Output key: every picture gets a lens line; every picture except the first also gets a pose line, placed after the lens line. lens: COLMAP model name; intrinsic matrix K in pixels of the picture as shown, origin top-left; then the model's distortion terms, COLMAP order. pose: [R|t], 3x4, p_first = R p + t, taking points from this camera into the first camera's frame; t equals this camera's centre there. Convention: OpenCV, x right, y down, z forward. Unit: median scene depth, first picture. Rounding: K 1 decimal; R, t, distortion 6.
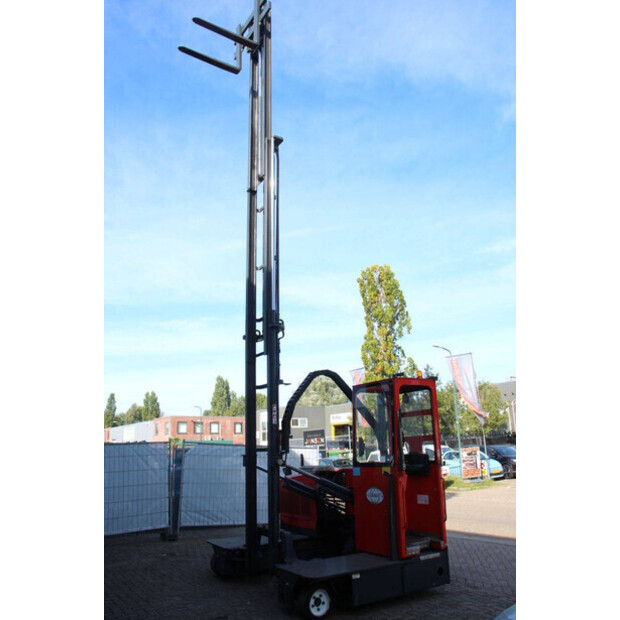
lens RADIAL K [[507.5, 0, 317.0], [0, 507.5, 304.0], [0, 0, 1]] dist [-0.178575, 0.185401]
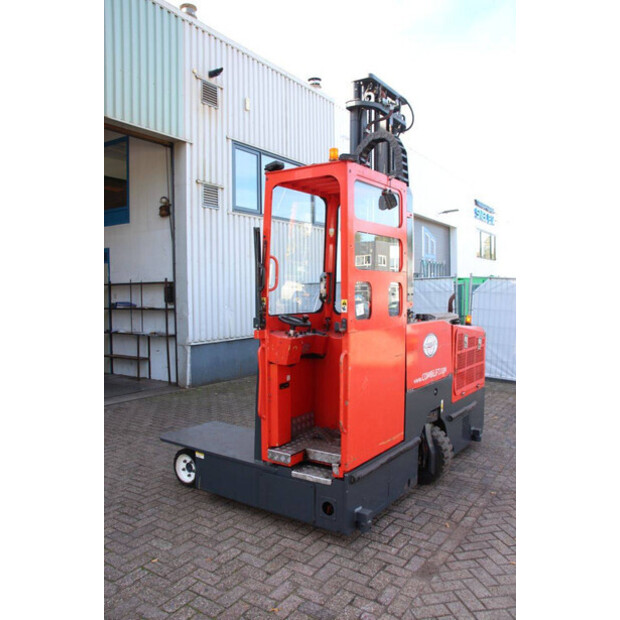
lens RADIAL K [[523.5, 0, 313.5], [0, 523.5, 308.8], [0, 0, 1]] dist [-0.187672, 0.220850]
pose [[0.392051, 0.058613, -0.918074, 0.433513], [0.253714, 0.952375, 0.169148, 0.121807], [0.884265, -0.299243, 0.358508, 0.464019]]
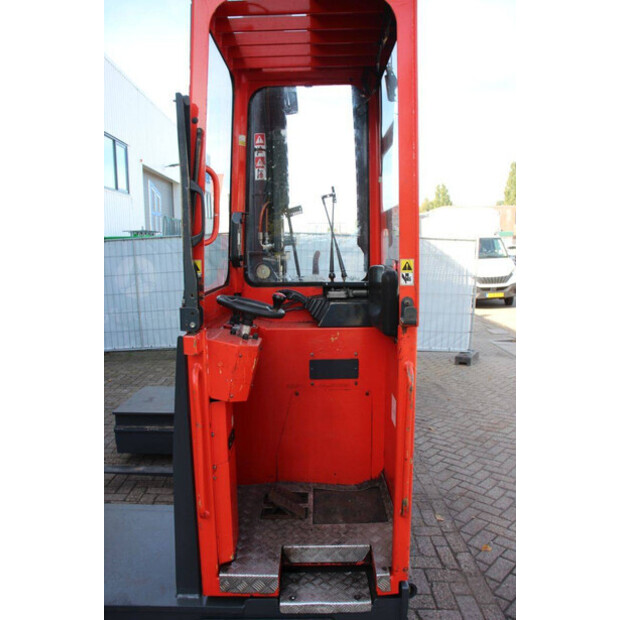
lens RADIAL K [[508.7, 0, 312.5], [0, 508.7, 308.5], [0, 0, 1]] dist [-0.179923, 0.190113]
pose [[0.838824, 0.077733, -0.538824, 0.205829], [0.149119, 0.919093, 0.364736, 0.129332], [0.523581, -0.386299, 0.759366, 0.461250]]
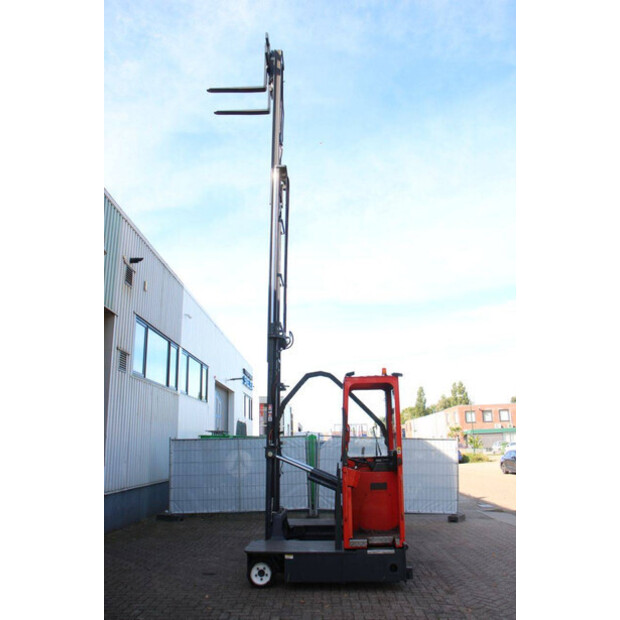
lens RADIAL K [[508.7, 0, 312.5], [0, 508.7, 308.5], [0, 0, 1]] dist [-0.179923, 0.190113]
pose [[0.819492, -0.134595, -0.557061, 0.414115], [0.151557, 0.988322, -0.015840, 0.007191], [0.552687, -0.071446, 0.830320, 0.061751]]
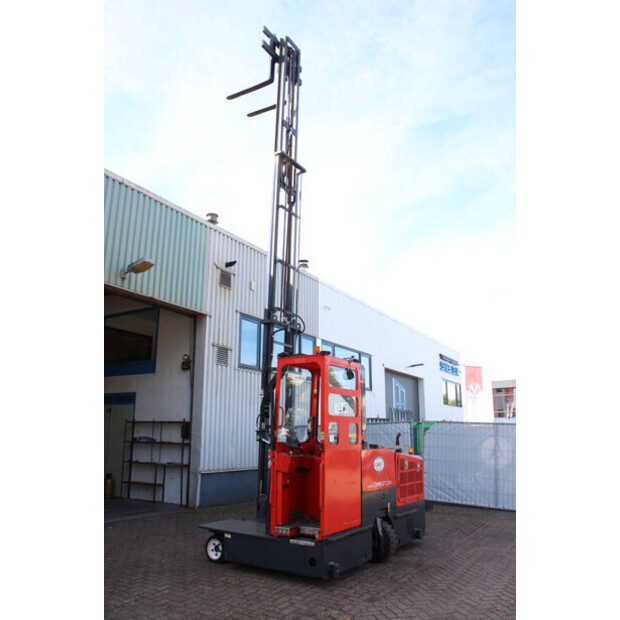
lens RADIAL K [[507.5, 0, 317.0], [0, 507.5, 304.0], [0, 0, 1]] dist [-0.178575, 0.185401]
pose [[0.429047, -0.199693, -0.880932, 0.649605], [0.236524, 0.966066, -0.103795, 0.096525], [0.871765, -0.163828, 0.461720, 0.363969]]
